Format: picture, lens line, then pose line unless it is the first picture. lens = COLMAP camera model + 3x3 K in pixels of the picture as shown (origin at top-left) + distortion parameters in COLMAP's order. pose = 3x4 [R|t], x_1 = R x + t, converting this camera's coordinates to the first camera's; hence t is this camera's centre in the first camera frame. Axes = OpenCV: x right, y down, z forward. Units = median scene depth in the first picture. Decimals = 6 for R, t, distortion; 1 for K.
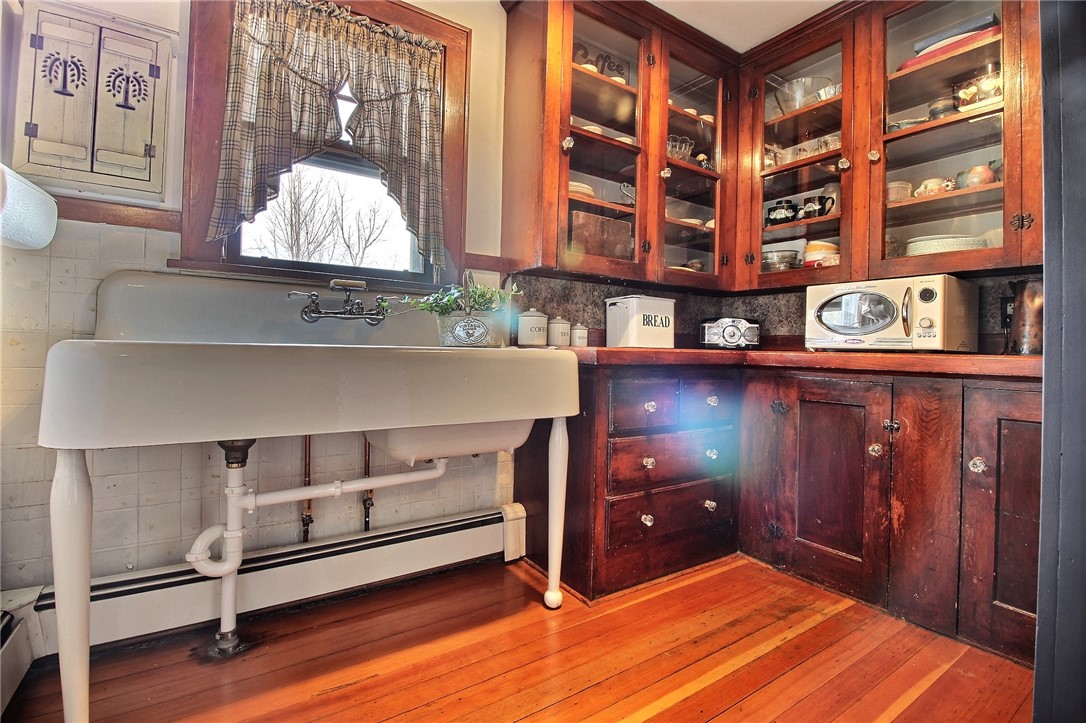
lens RADIAL K [[510.9, 0, 546.6], [0, 510.9, 340.5], [0, 0, 1]] dist [-0.004506, -0.000854]
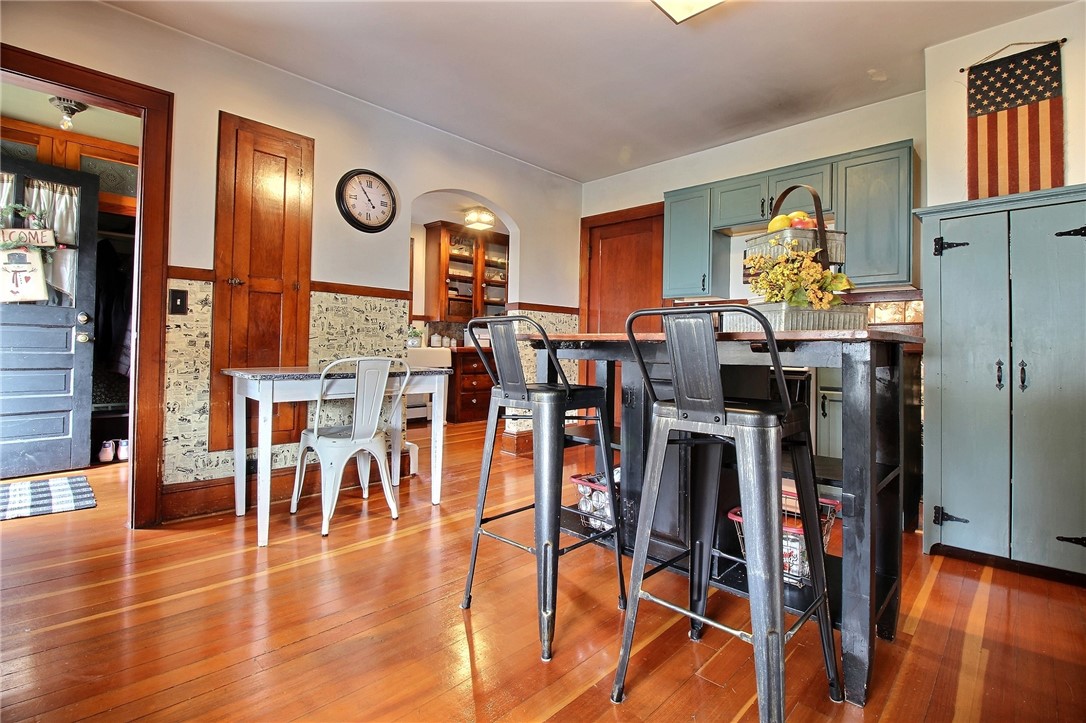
lens RADIAL K [[510.9, 0, 546.6], [0, 510.9, 340.5], [0, 0, 1]] dist [-0.004506, -0.000854]
pose [[0.978137, -0.010104, 0.207716, -0.016557], [0.008936, 0.999939, 0.006563, -0.039626], [-0.207769, -0.004563, 0.978167, -1.935090]]
